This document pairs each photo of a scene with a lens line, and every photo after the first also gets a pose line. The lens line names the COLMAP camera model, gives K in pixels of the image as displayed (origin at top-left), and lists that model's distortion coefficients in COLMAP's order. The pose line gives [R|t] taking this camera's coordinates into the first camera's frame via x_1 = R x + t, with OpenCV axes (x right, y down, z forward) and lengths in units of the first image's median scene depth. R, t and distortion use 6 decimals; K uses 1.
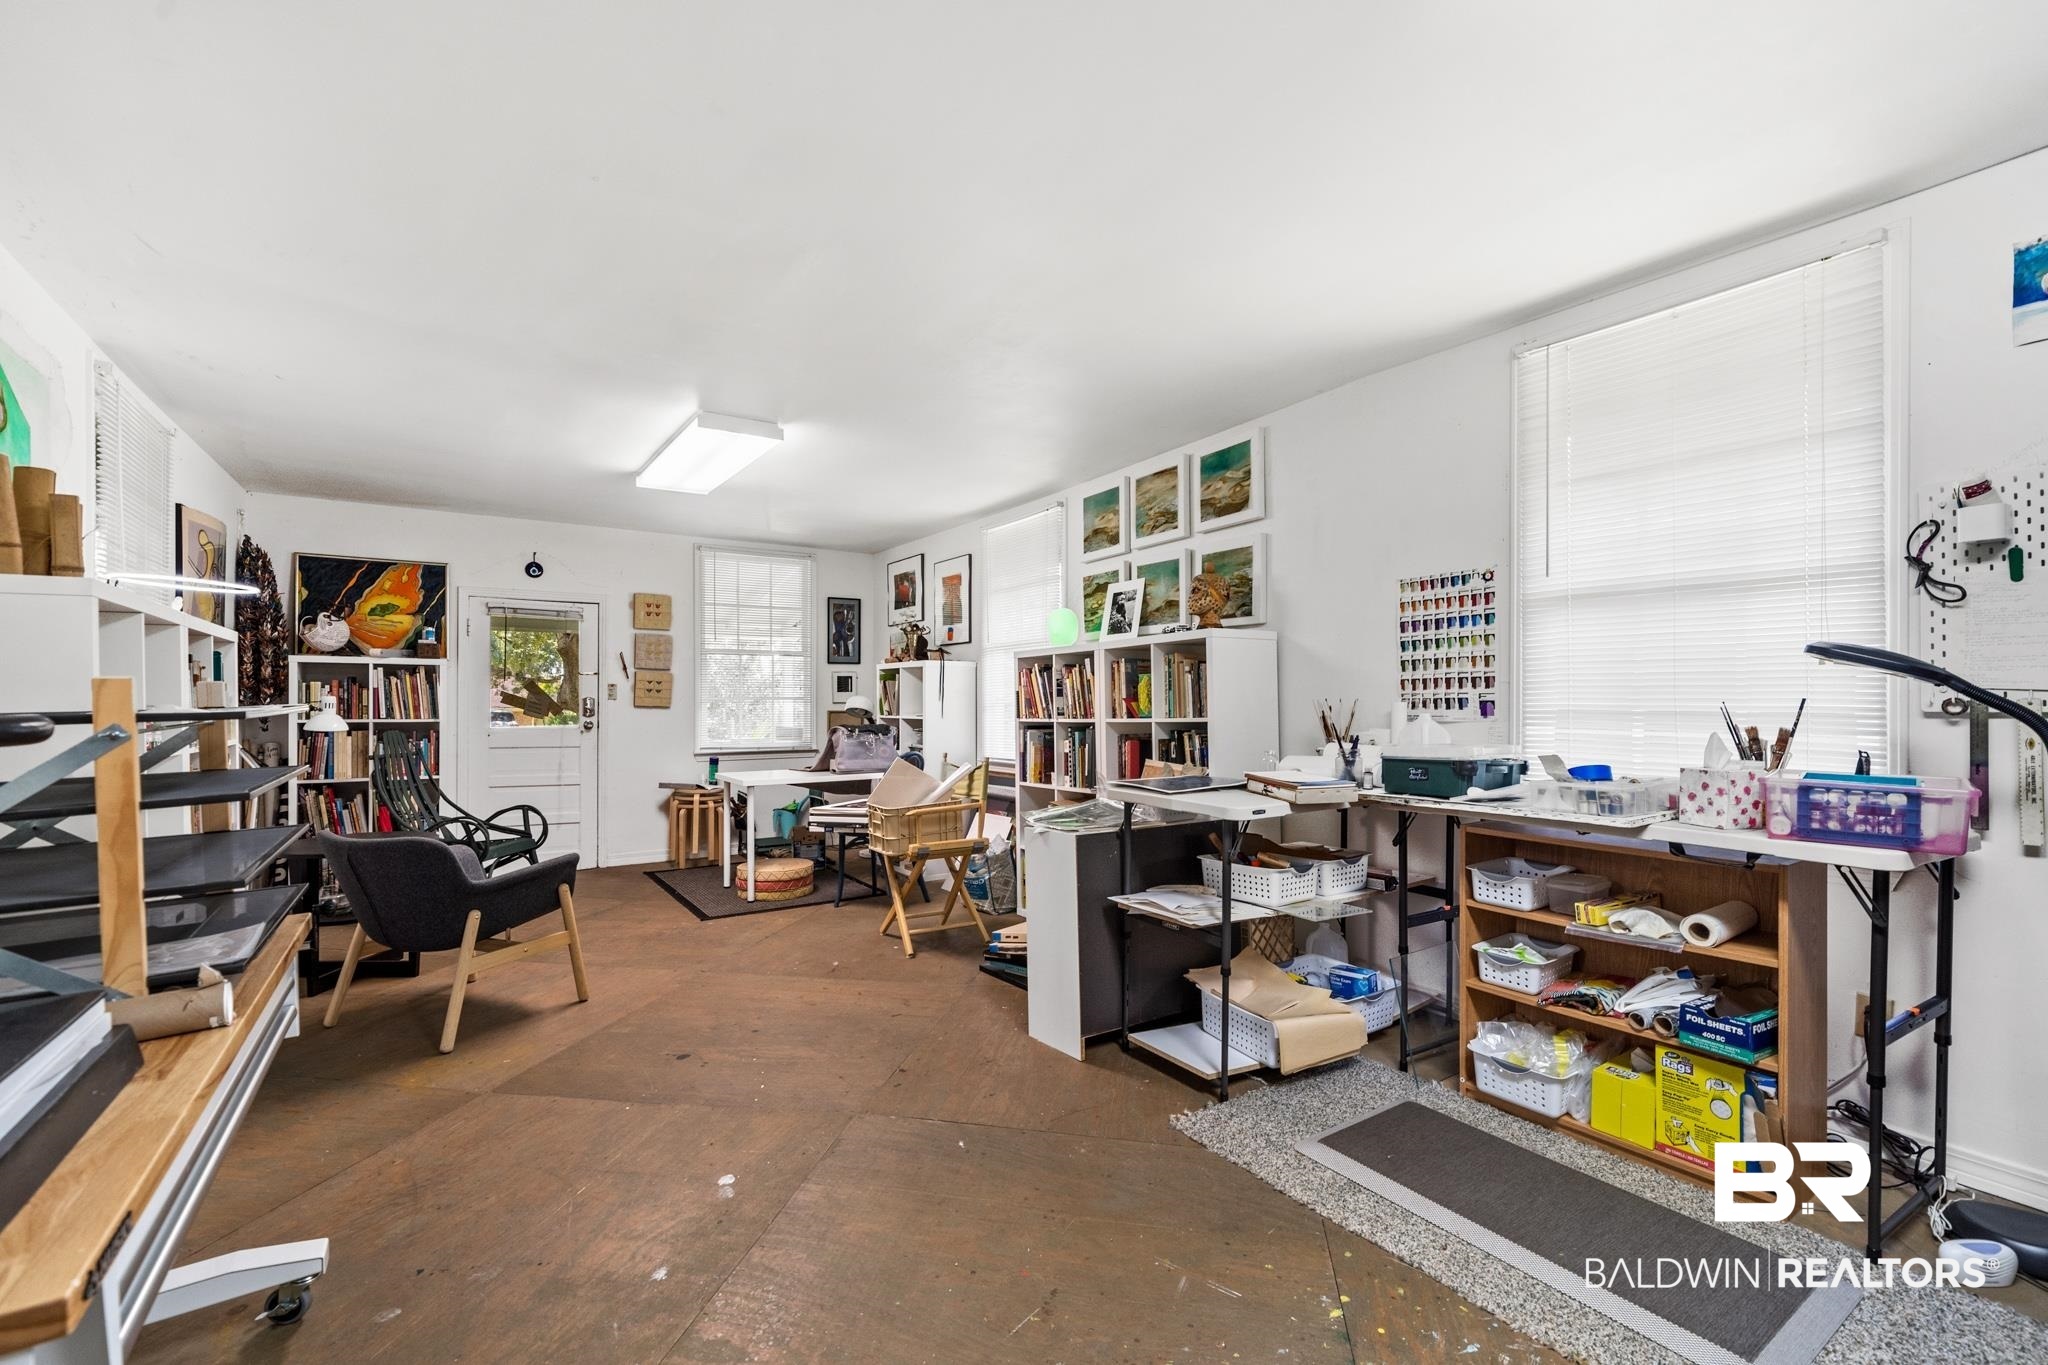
lens RADIAL K [[893.5, 0, 1024.4], [0, 893.5, 697.4], [0, 0, 1]] dist [-0.002252, -0.000033]
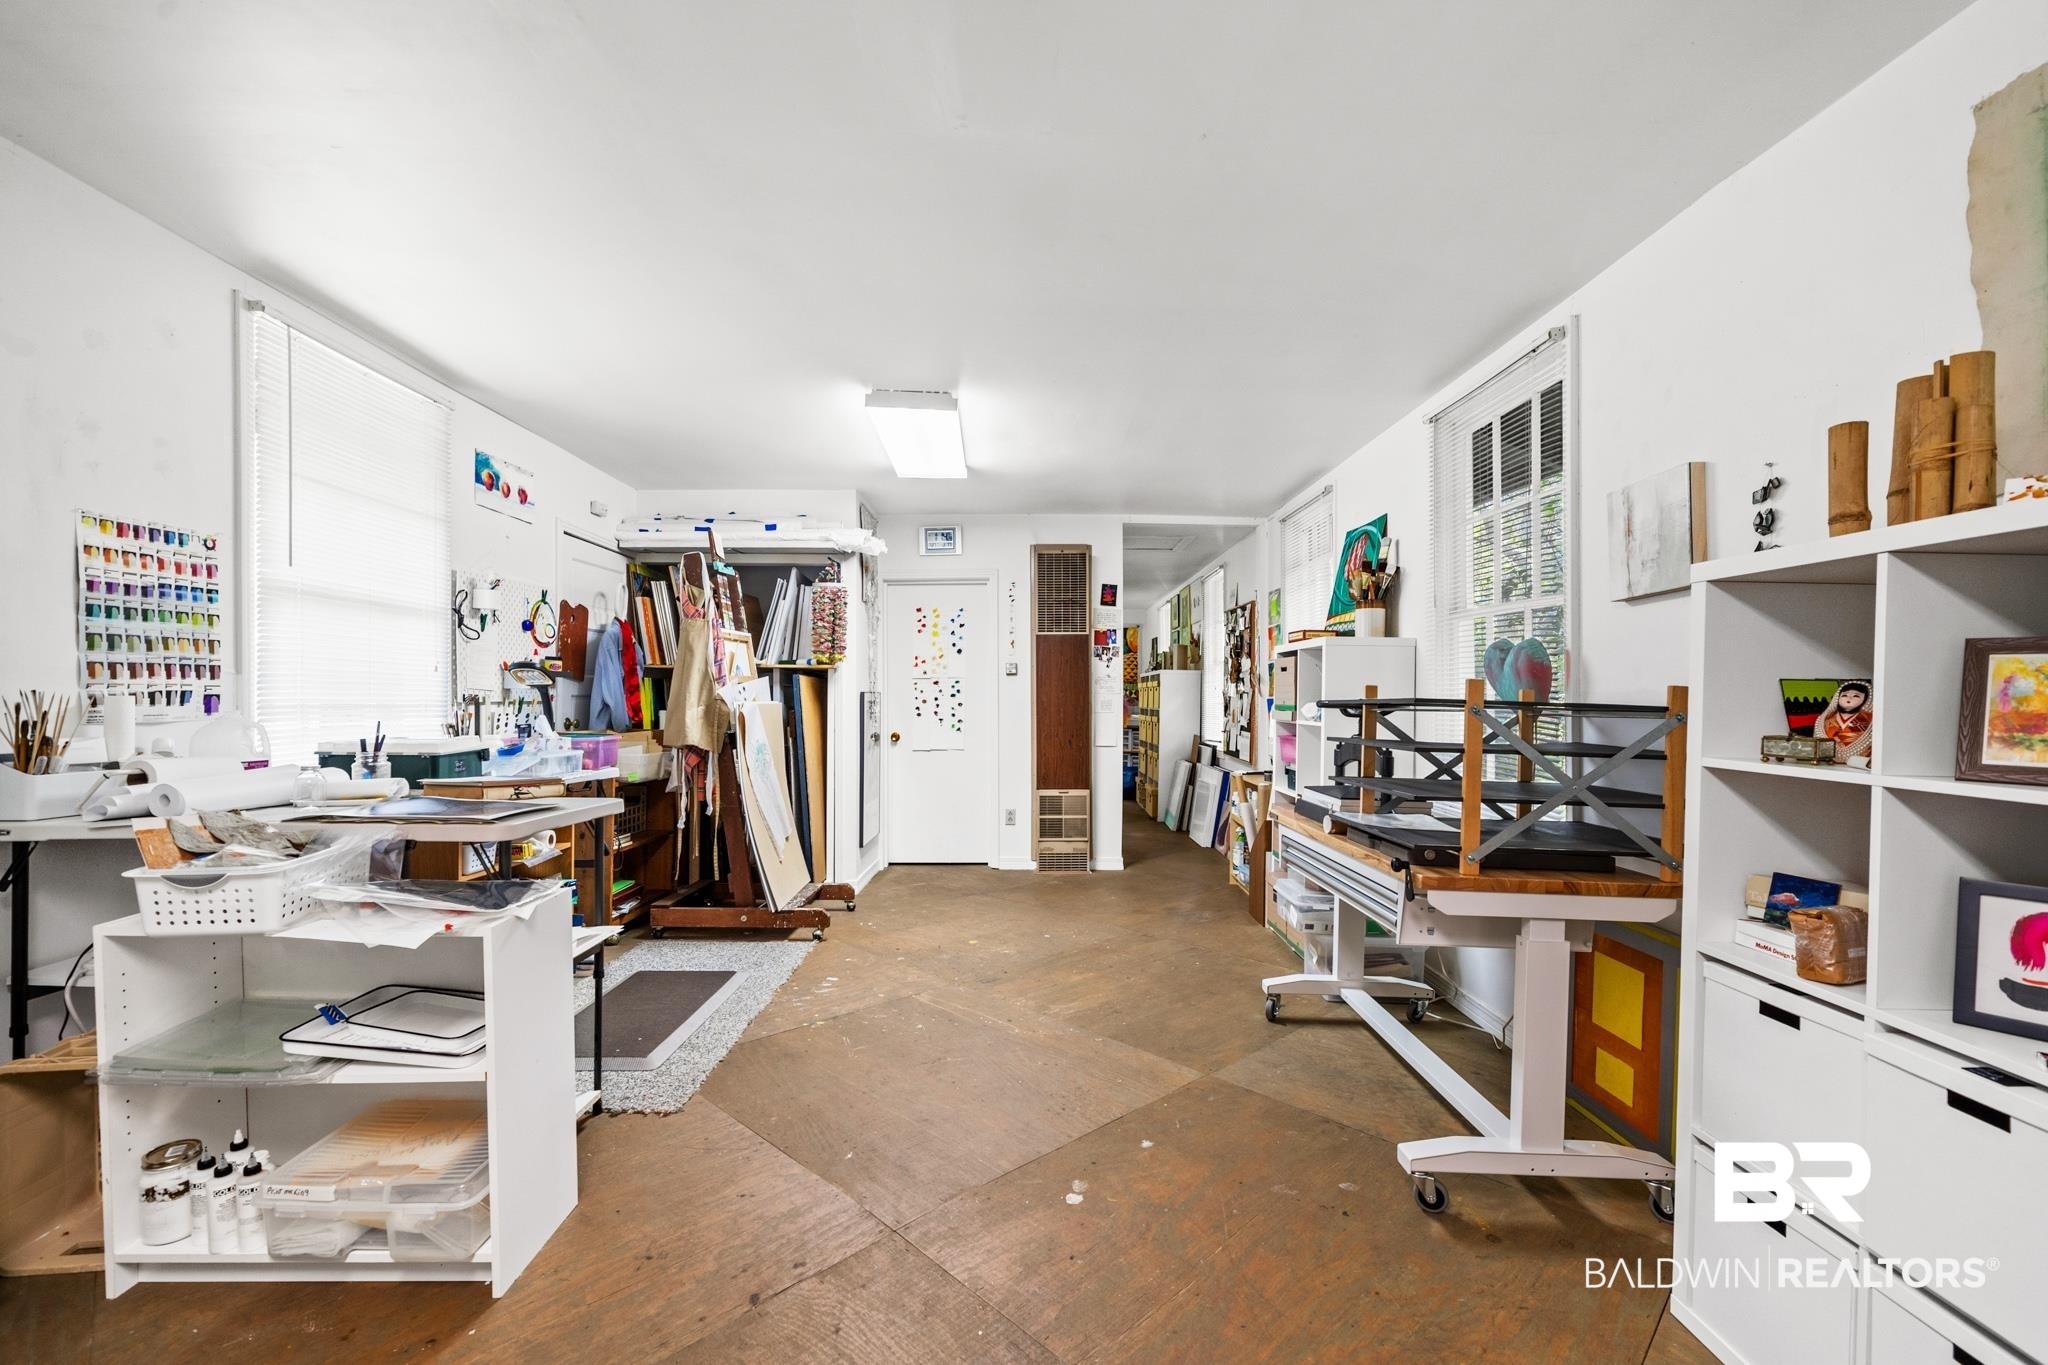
lens RADIAL K [[893.5, 0, 1022.5], [0, 893.5, 693.1], [0, 0, 1]] dist [-0.002252, -0.000033]
pose [[-0.835381, 0.003067, 0.549663, -0.555921], [-0.000719, 0.999977, -0.006673, 0.007477], [-0.549671, -0.005970, -0.835360, 1.252364]]
